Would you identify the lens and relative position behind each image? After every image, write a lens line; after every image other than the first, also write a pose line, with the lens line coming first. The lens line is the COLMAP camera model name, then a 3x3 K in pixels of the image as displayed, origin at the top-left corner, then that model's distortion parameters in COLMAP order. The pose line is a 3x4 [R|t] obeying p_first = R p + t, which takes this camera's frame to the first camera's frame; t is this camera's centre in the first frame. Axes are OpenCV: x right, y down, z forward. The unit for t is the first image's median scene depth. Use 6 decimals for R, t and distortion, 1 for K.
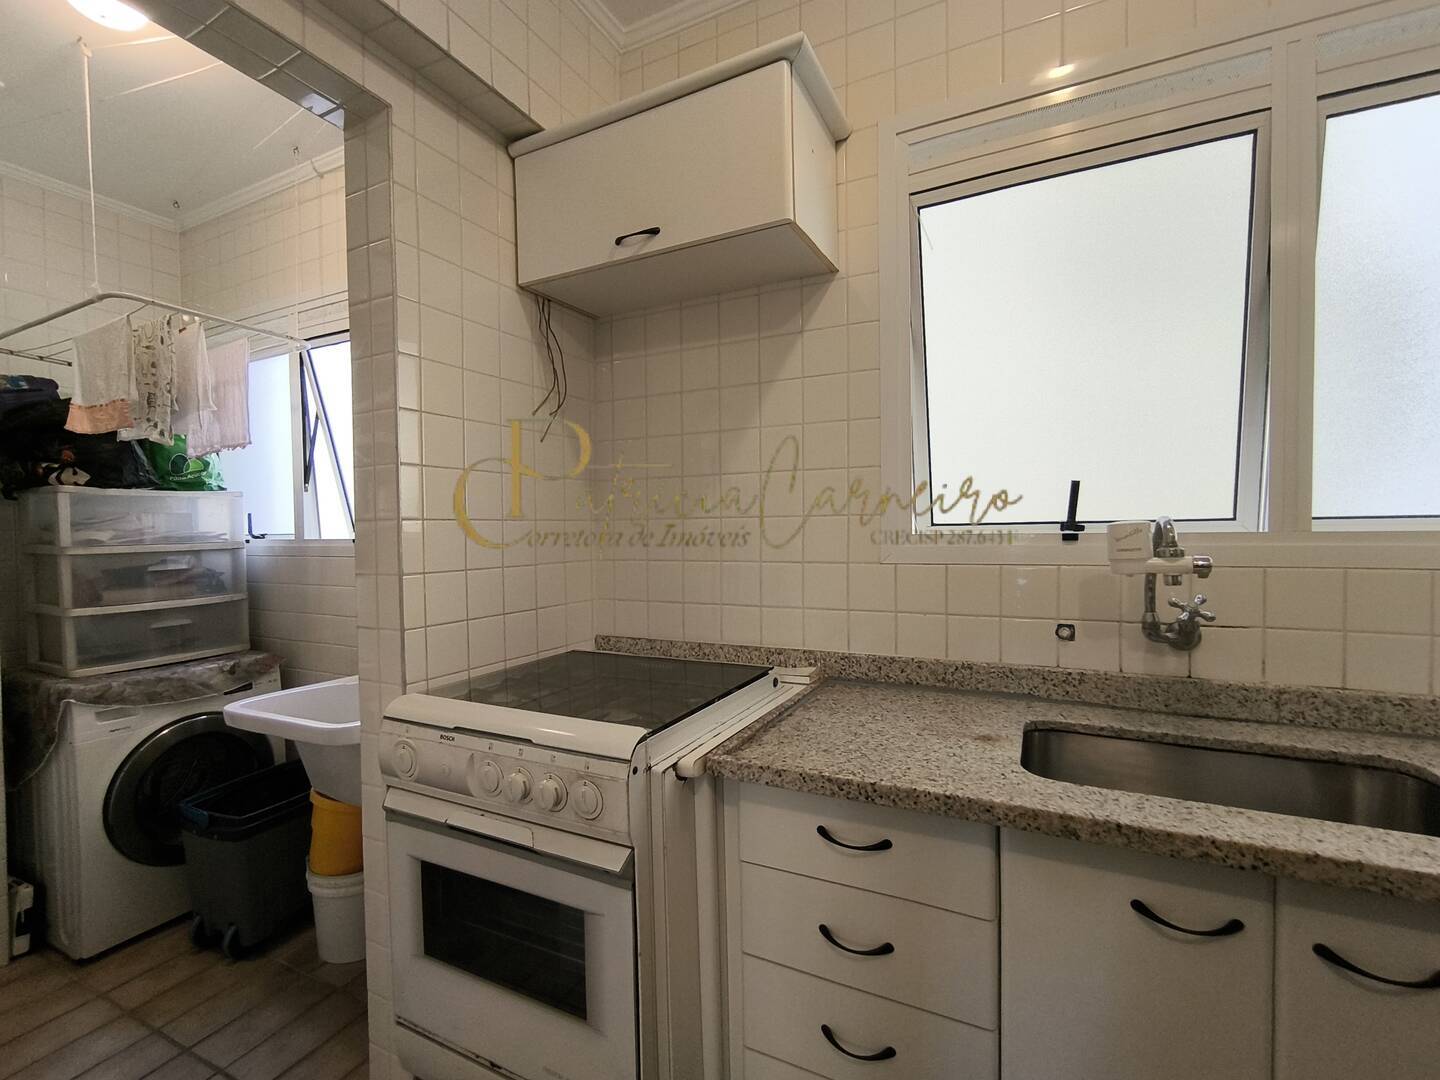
lens RADIAL K [[663.6, 0, 714.8], [0, 663.6, 549.7], [0, 0, 1]] dist [-0.032563, 0.022808]
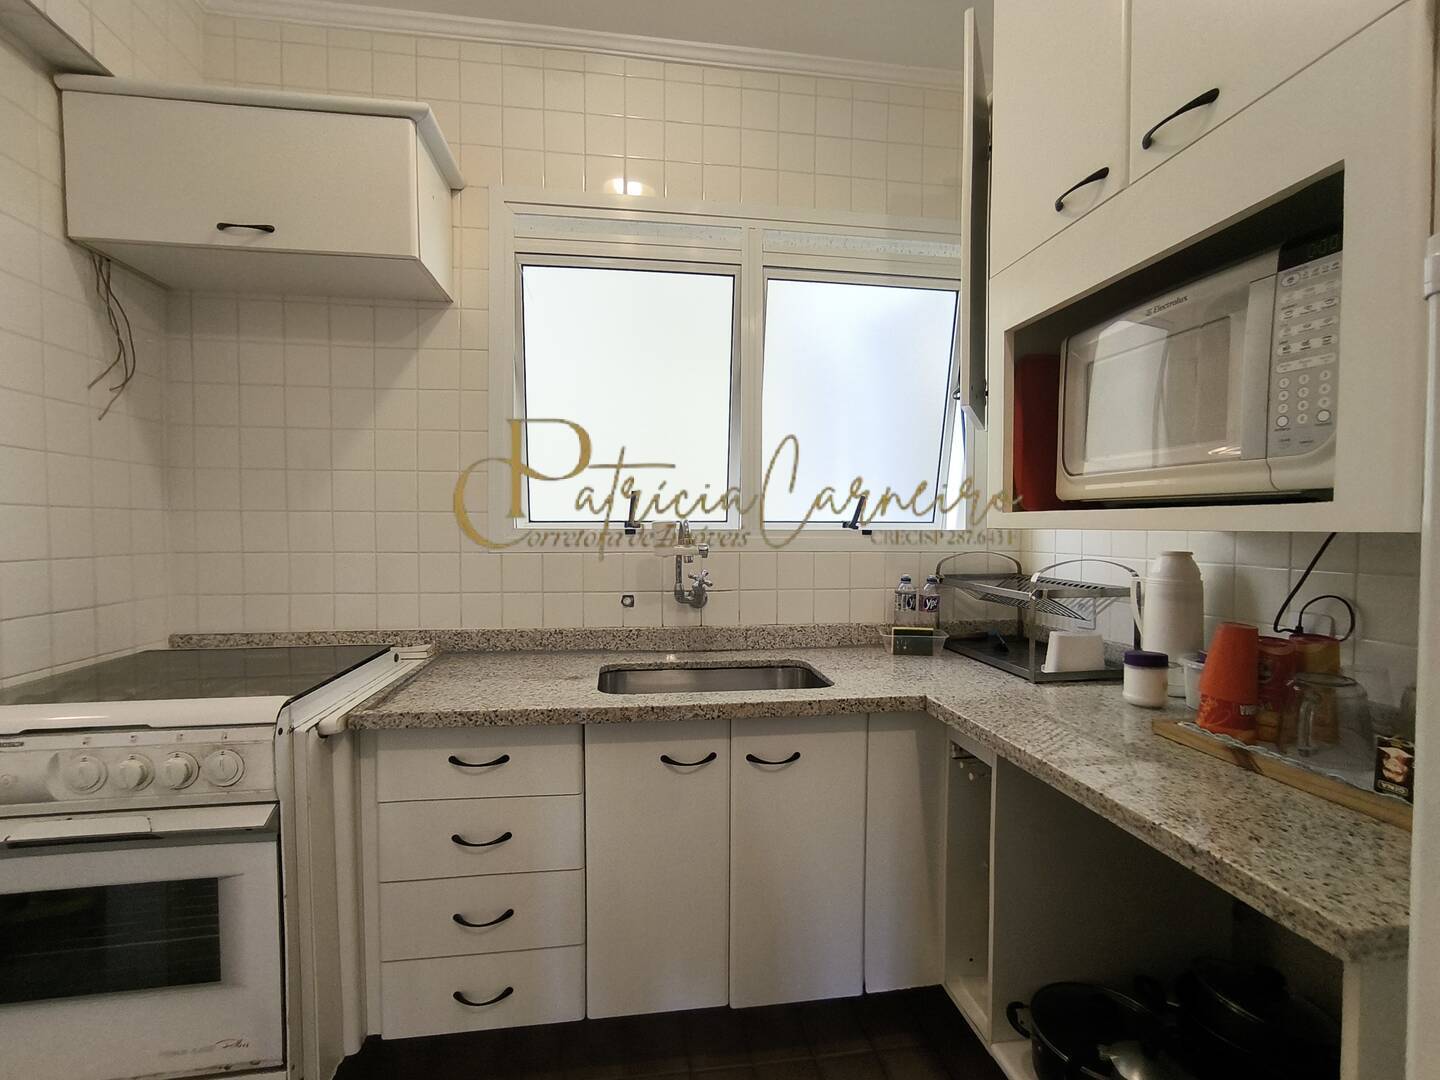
lens RADIAL K [[663.6, 0, 714.8], [0, 663.6, 549.7], [0, 0, 1]] dist [-0.032563, 0.022808]
pose [[0.822287, -0.001918, 0.569070, -0.128561], [0.002664, 0.999996, -0.000478, 0.023023], [-0.569067, 0.001909, 0.822289, -0.294973]]
